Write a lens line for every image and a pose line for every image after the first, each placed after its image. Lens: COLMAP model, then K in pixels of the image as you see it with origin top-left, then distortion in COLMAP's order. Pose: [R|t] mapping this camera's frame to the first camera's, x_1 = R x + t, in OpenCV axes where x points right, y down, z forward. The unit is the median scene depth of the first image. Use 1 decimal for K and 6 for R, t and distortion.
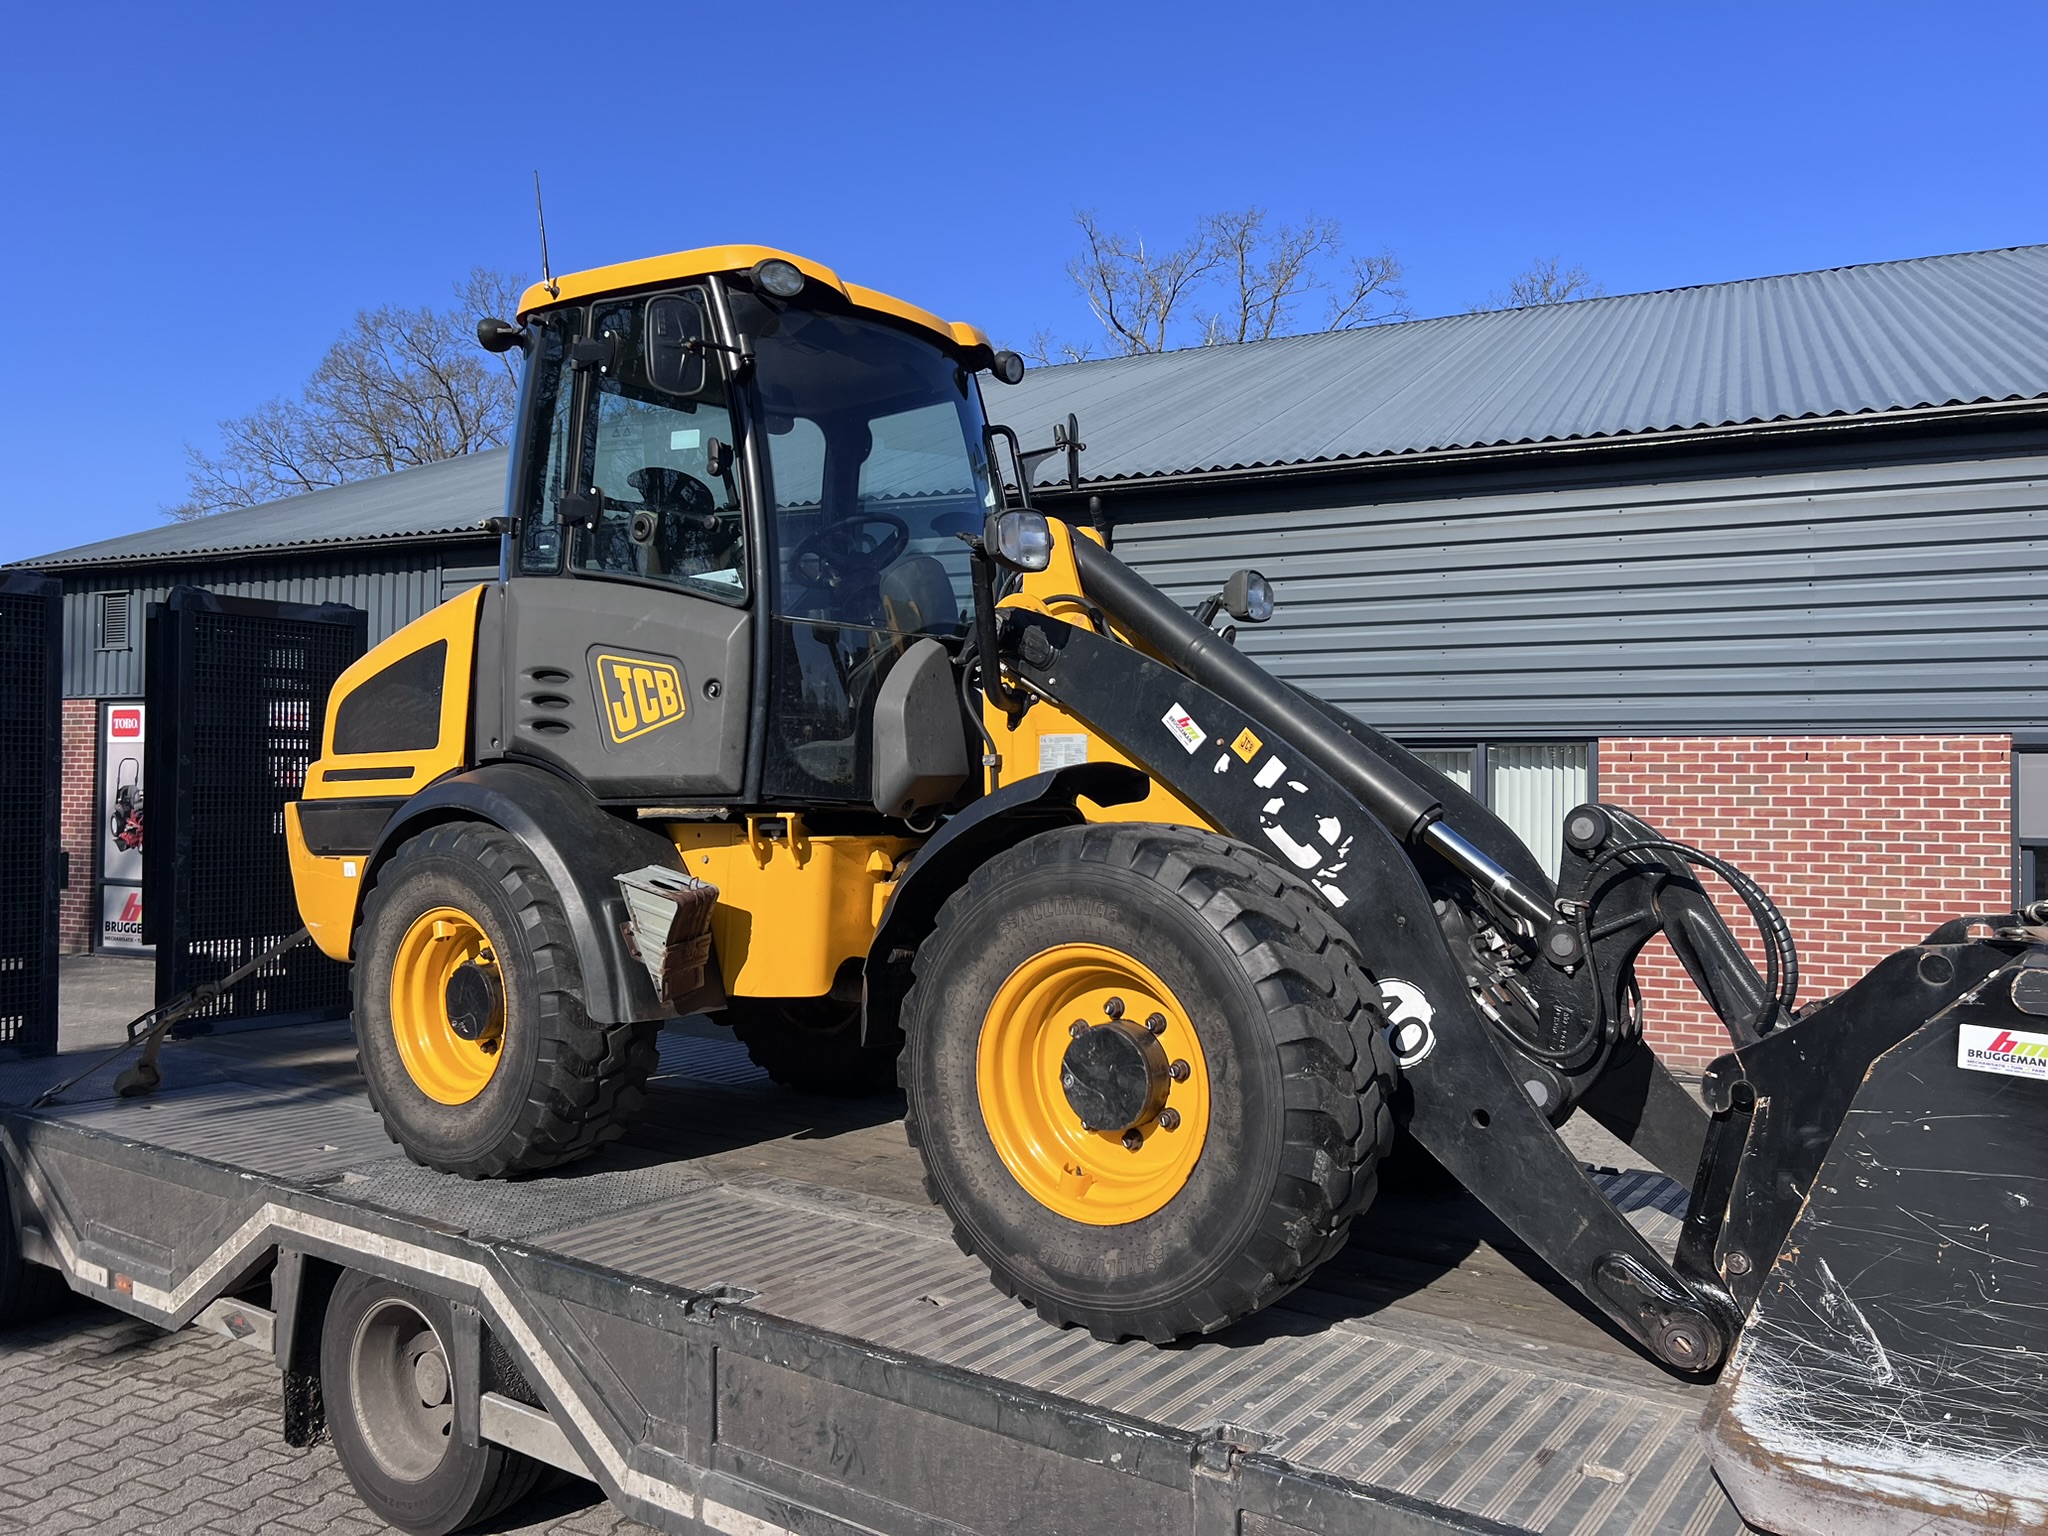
lens RADIAL K [[1522.5, 0, 1021.1], [0, 1522.5, 781.6], [0, 0, 1]] dist [0.050914, -0.042602]
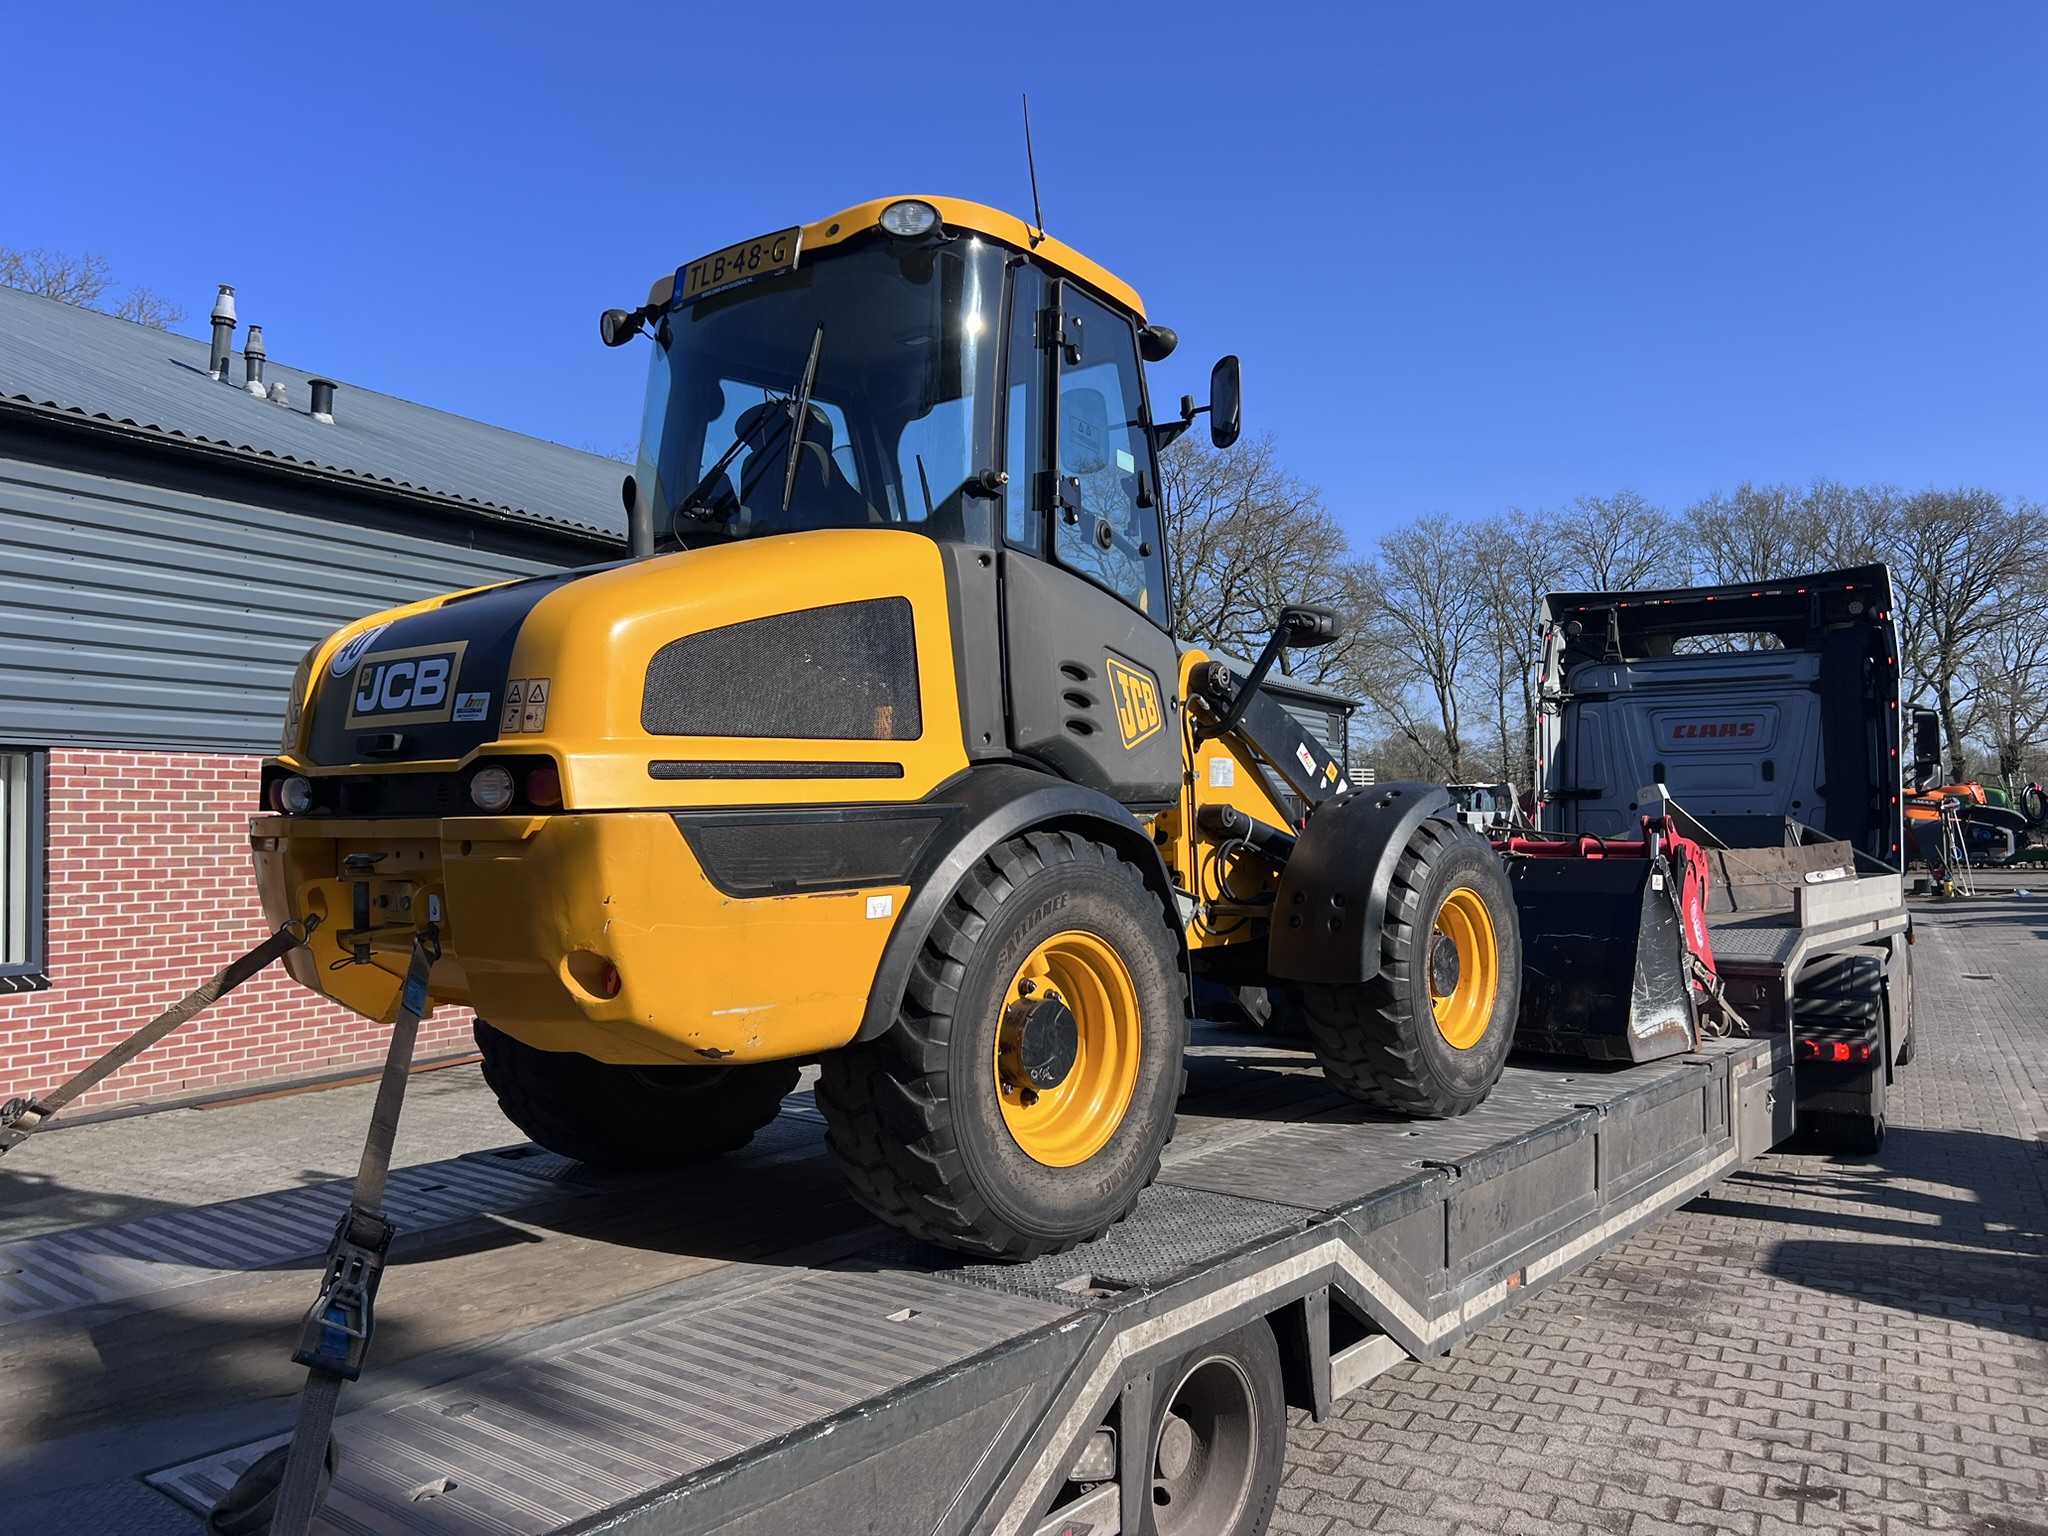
lens RADIAL K [[1530.6, 0, 1026.1], [0, 1530.6, 764.9], [0, 0, 1]] dist [0.056209, -0.055424]
pose [[0.078398, 0.027679, 0.996538, -1.277562], [-0.002562, 0.999617, -0.027563, 0.012593], [-0.996919, -0.000392, 0.078439, 0.997761]]
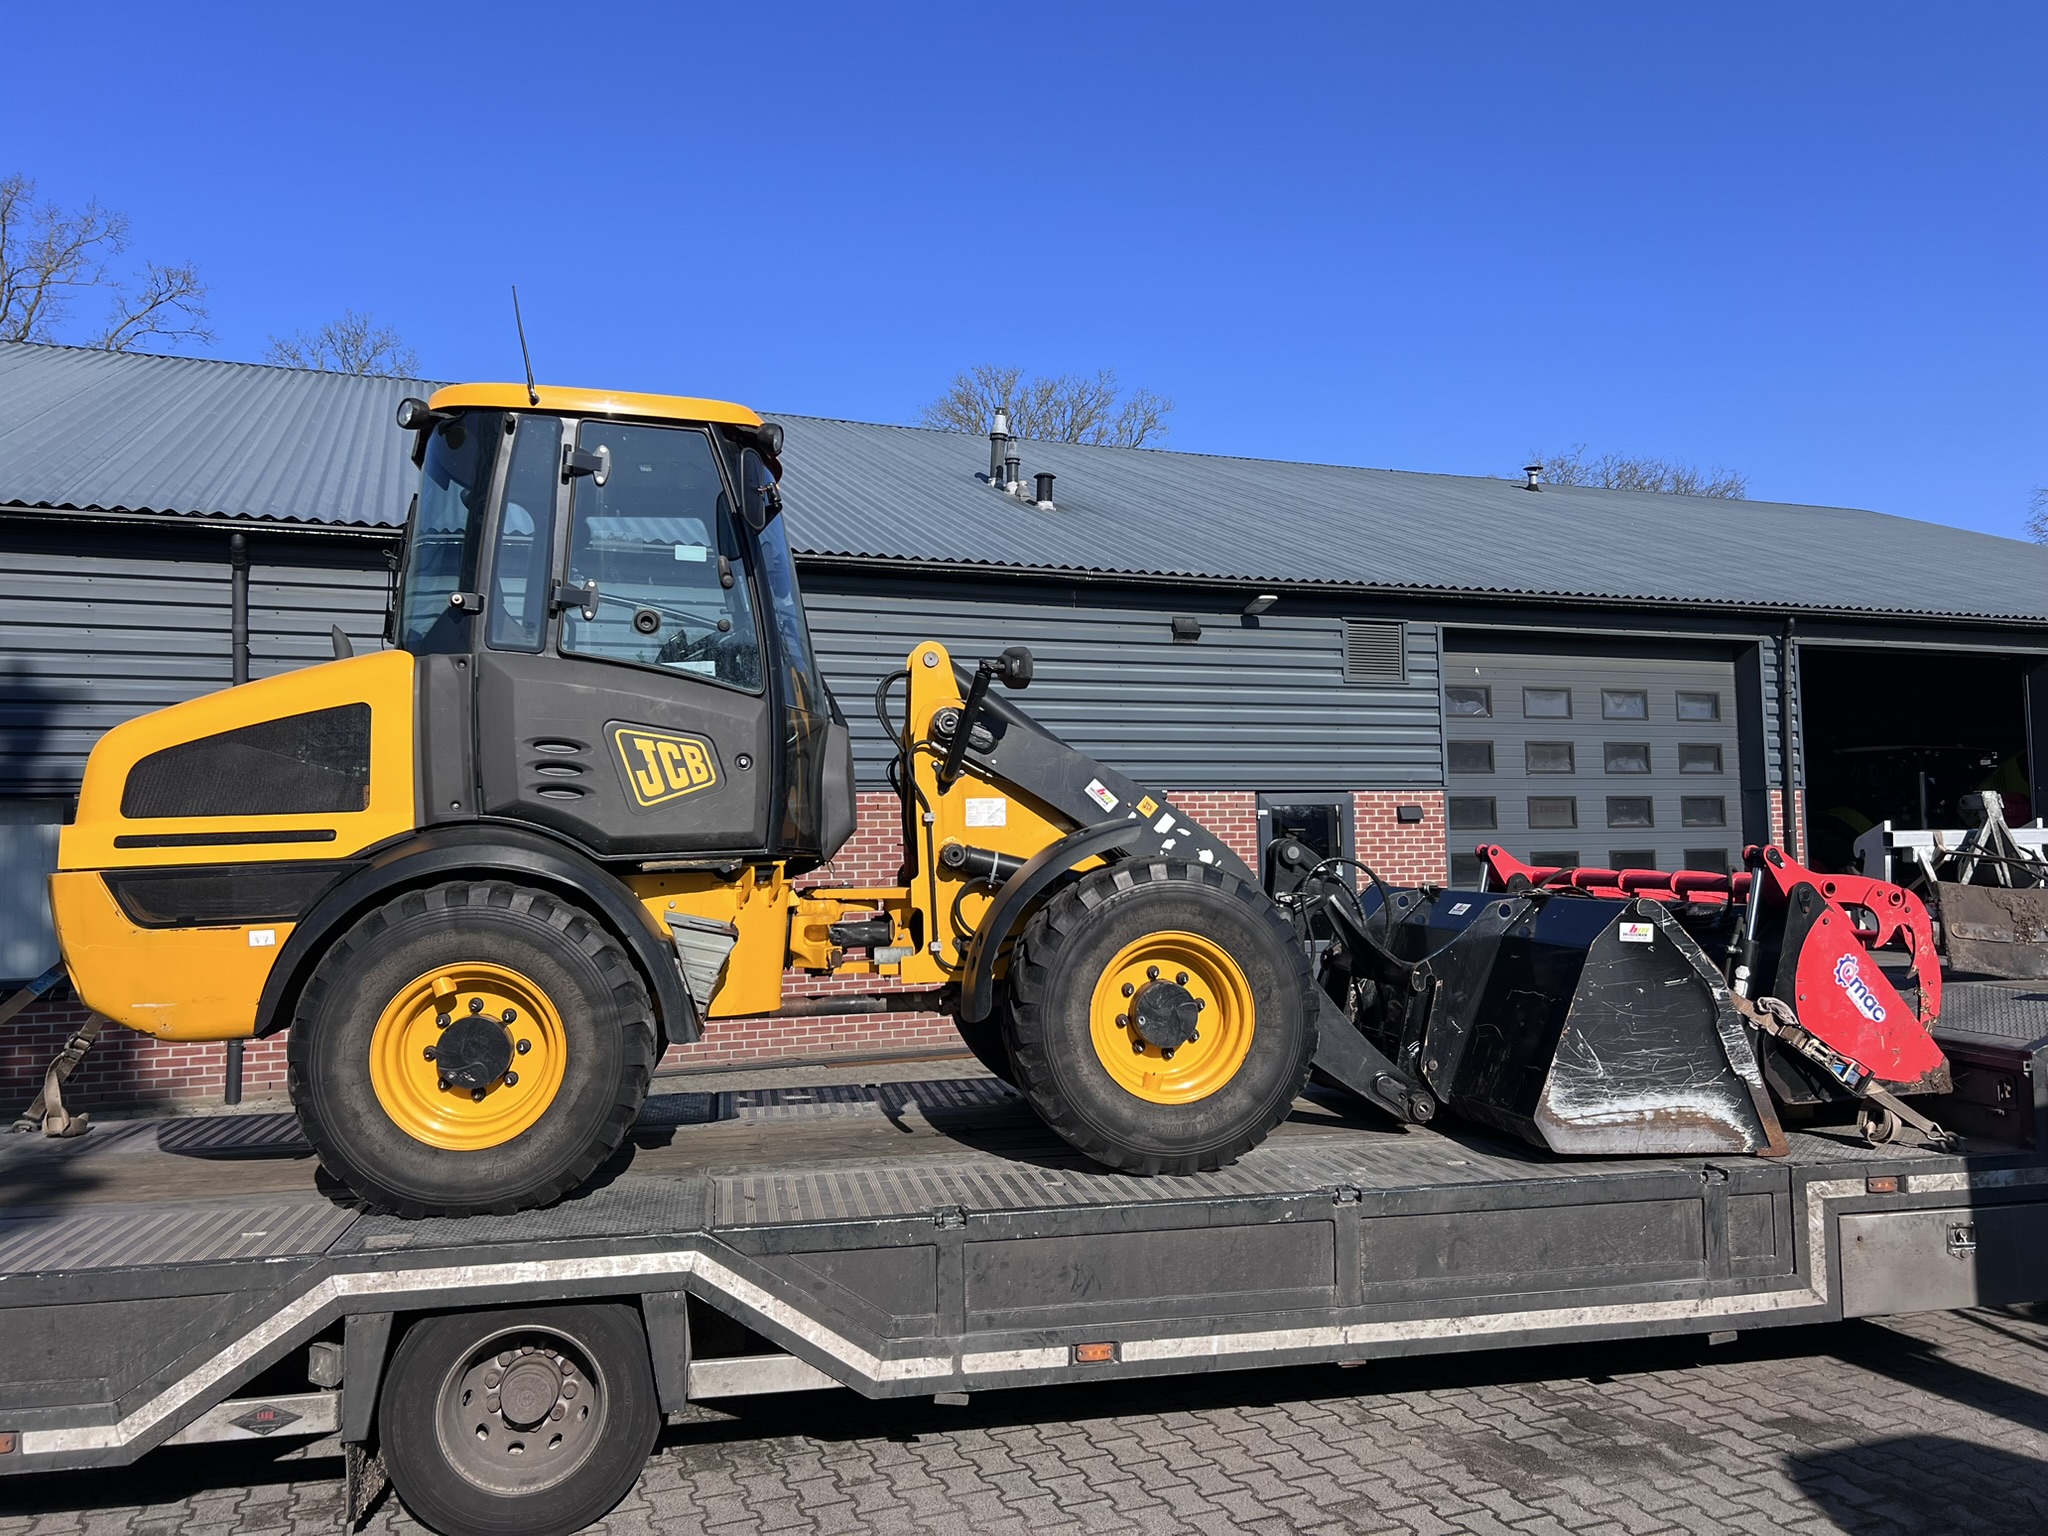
lens RADIAL K [[1512.7, 0, 1023.6], [0, 1512.7, 751.2], [0, 0, 1]] dist [0.068643, -0.075911]
pose [[0.695746, 0.021553, 0.717964, -0.903218], [0.015095, 0.998890, -0.044614, -0.010953], [-0.718129, 0.041878, 0.694649, -0.011499]]
